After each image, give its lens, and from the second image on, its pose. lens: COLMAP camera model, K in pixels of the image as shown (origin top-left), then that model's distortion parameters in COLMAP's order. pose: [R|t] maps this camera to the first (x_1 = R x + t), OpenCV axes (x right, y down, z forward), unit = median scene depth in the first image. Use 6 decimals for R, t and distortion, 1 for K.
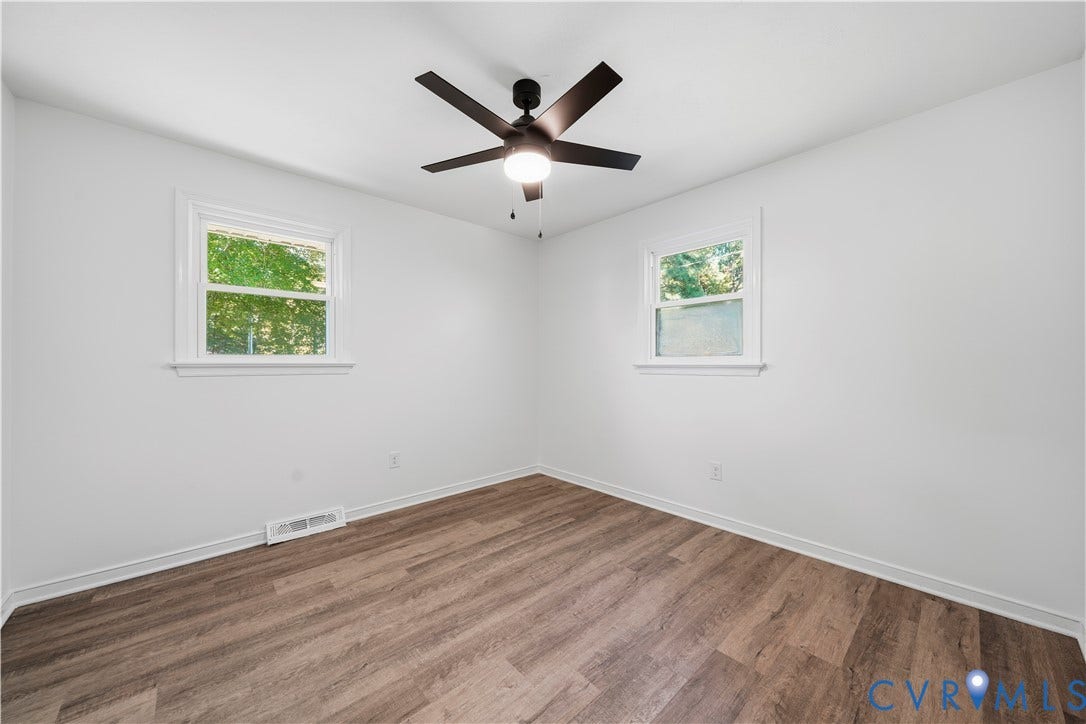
lens RADIAL K [[398.9, 0, 547.5], [0, 398.9, 365.4], [0, 0, 1]] dist [-0.000267, -0.000084]
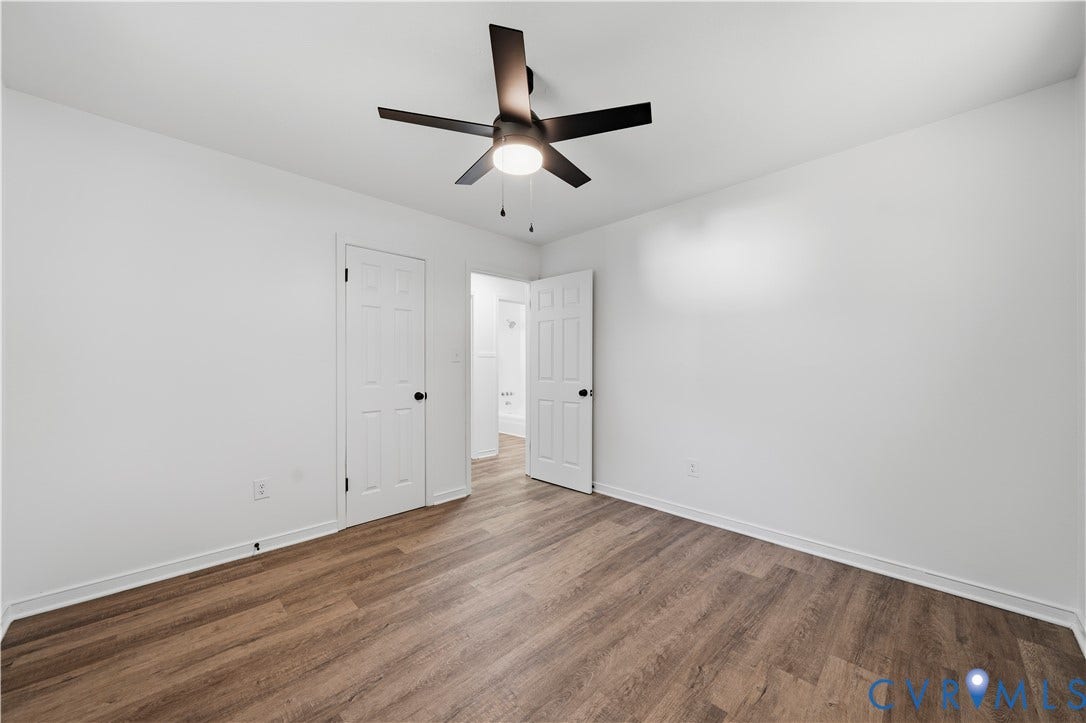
lens RADIAL K [[398.9, 0, 547.5], [0, 398.9, 364.9], [0, 0, 1]] dist [-0.000267, -0.000084]
pose [[-0.999355, 0.001524, -0.035878, -0.089102], [0.001330, 0.999984, 0.005428, -0.014935], [0.035886, 0.005377, -0.999341, 2.046819]]
